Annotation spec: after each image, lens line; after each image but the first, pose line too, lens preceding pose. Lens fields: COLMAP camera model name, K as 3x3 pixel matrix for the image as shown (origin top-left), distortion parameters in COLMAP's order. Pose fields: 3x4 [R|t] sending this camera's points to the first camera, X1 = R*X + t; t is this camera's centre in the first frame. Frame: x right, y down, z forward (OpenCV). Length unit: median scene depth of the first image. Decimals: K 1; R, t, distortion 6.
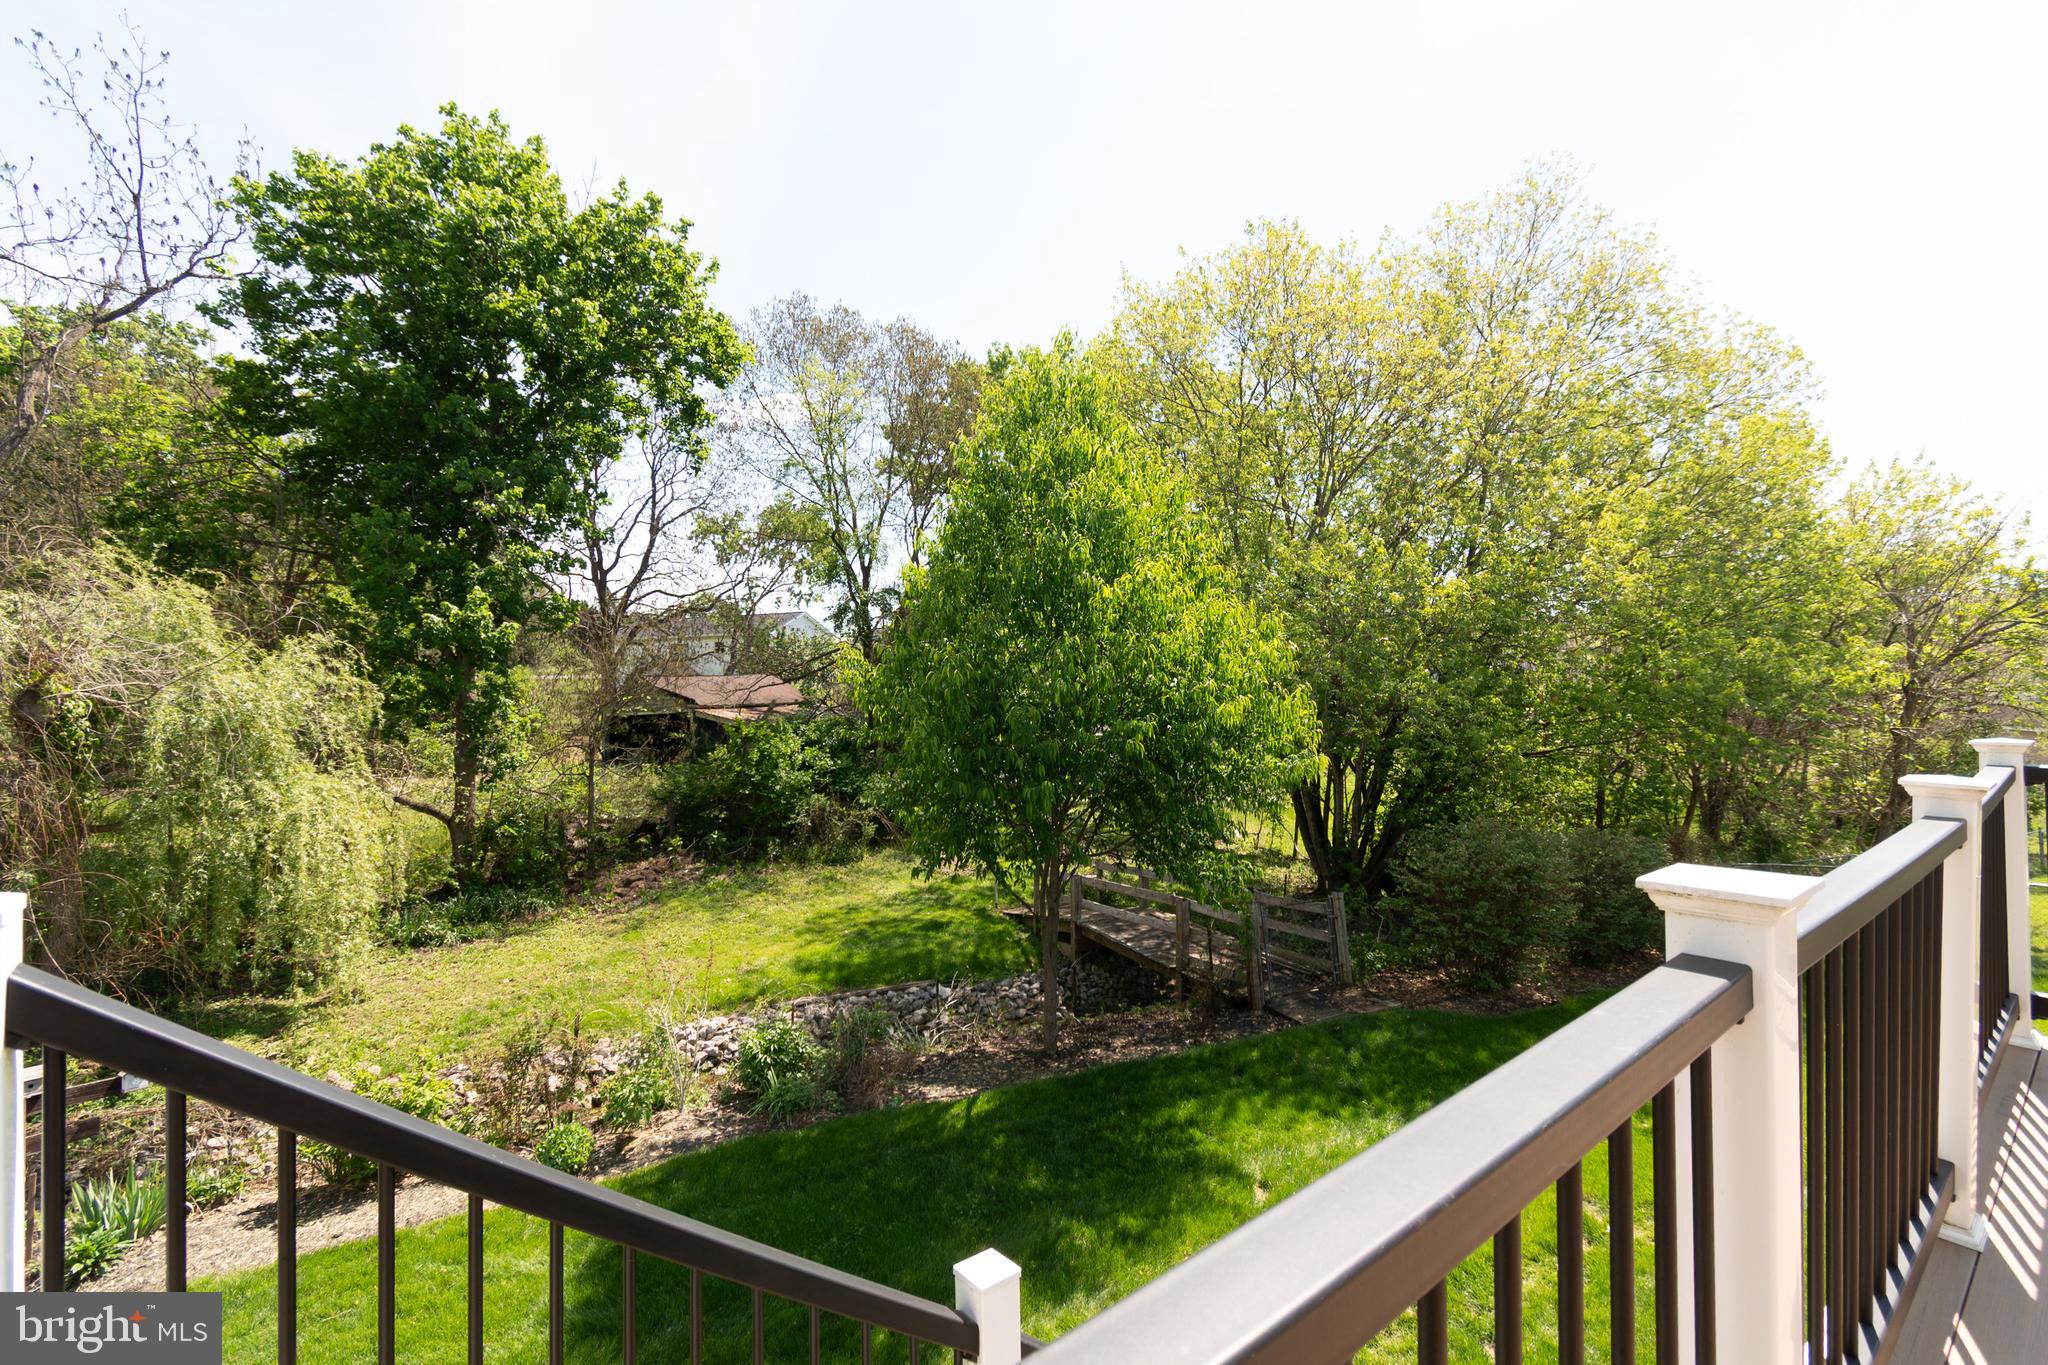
lens RADIAL K [[960.1, 0, 1010.5], [0, 960.1, 681.1], [0, 0, 1]] dist [0.010006, -0.002515]
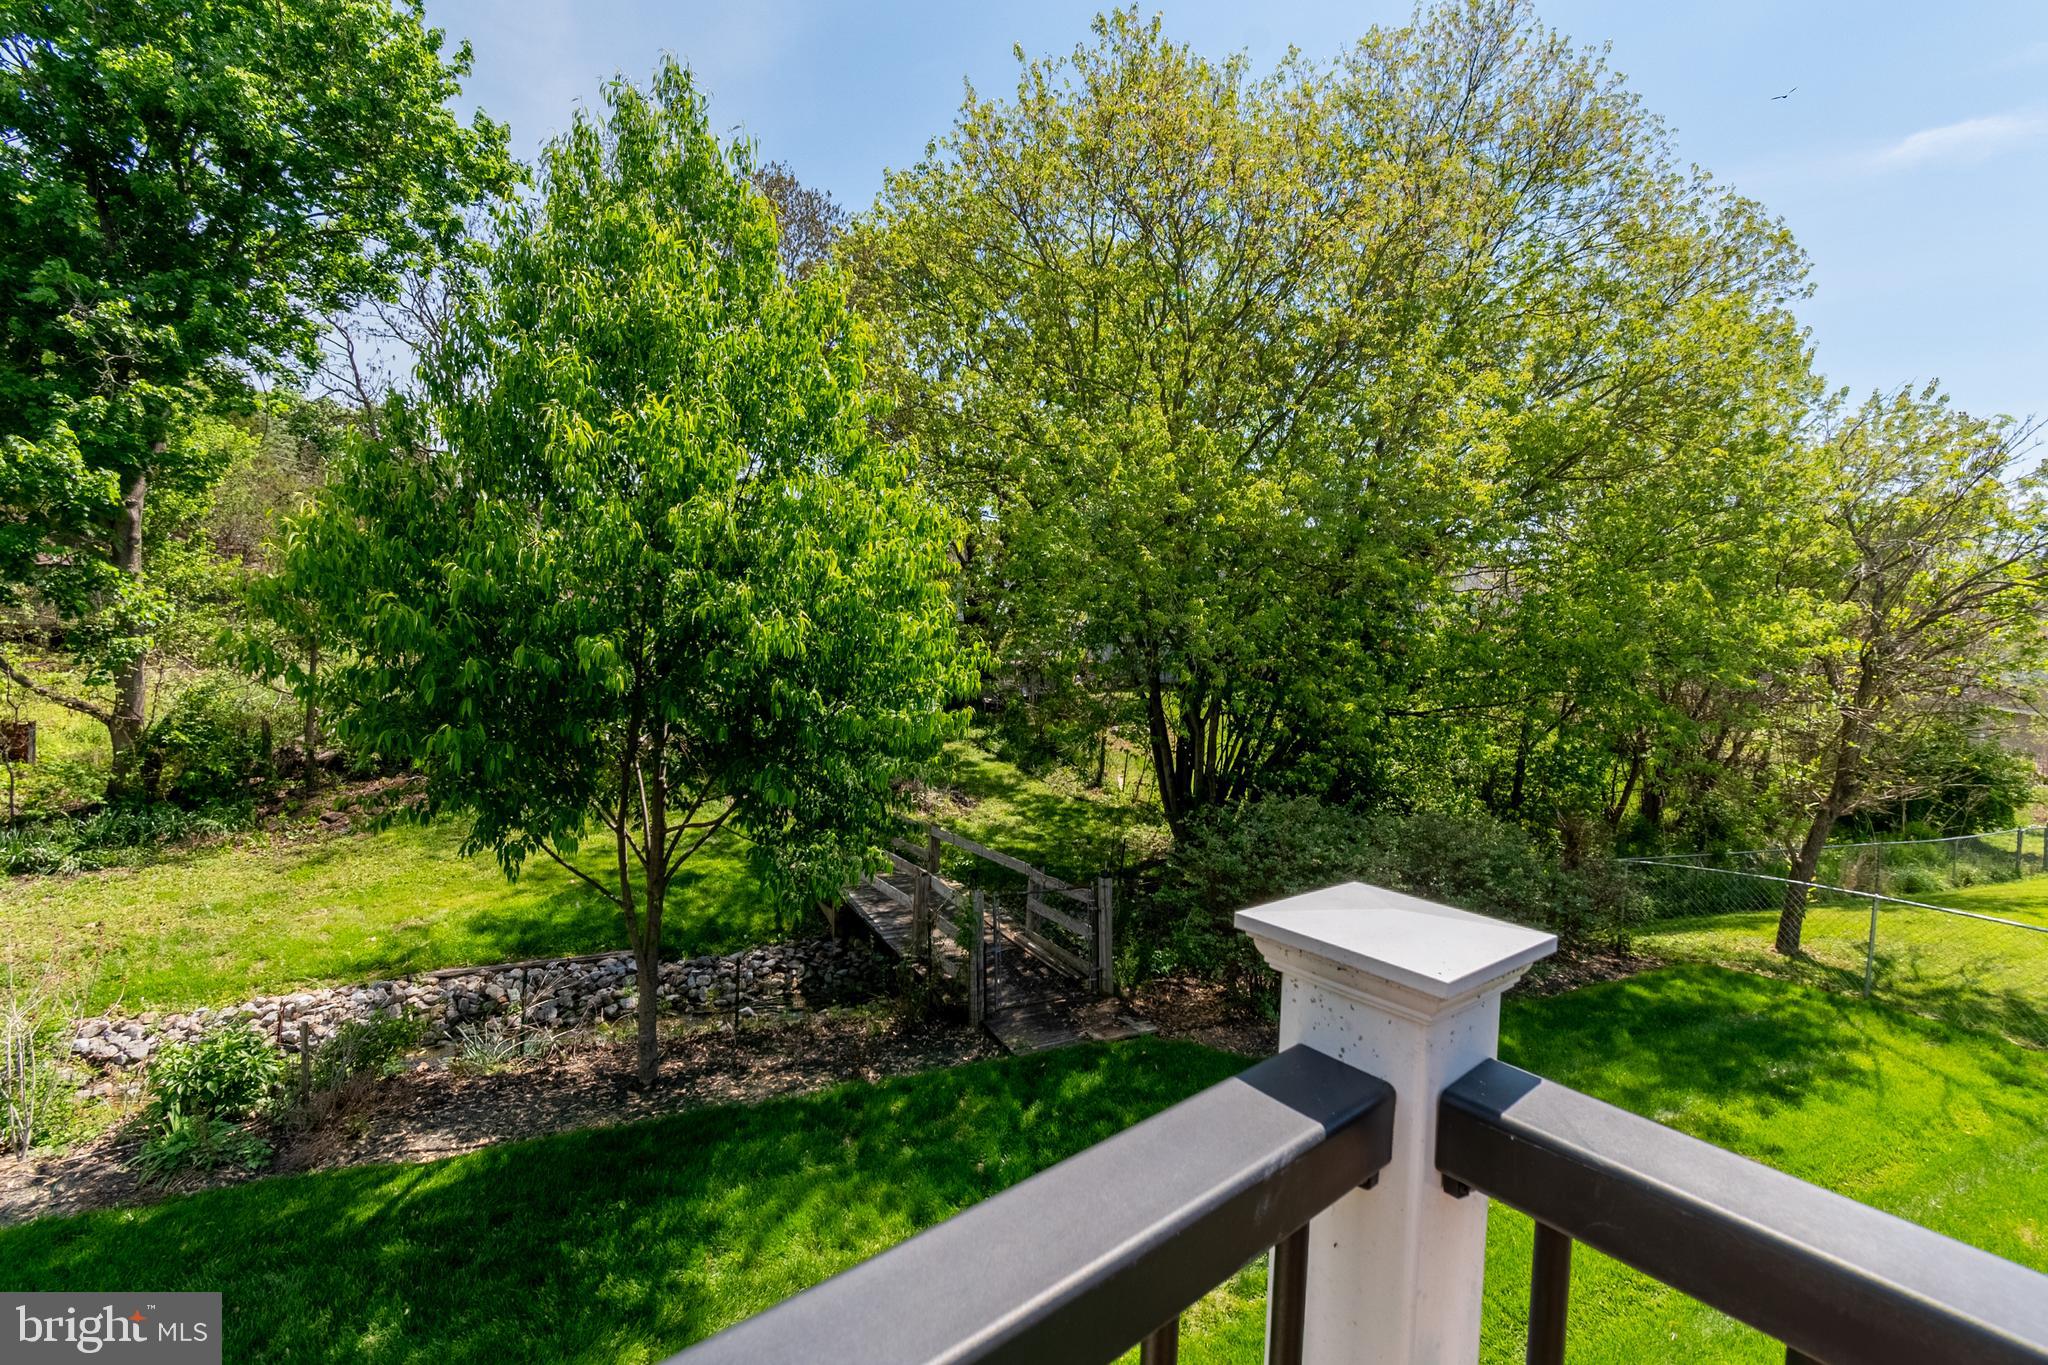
lens RADIAL K [[960.1, 0, 1033.3], [0, 960.1, 665.9], [0, 0, 1]] dist [0.010006, -0.002515]
pose [[0.998409, 0.056087, 0.005808, 0.233215], [-0.056339, 0.996499, 0.061778, 0.001909], [-0.002323, -0.062007, 0.998073, 0.199718]]
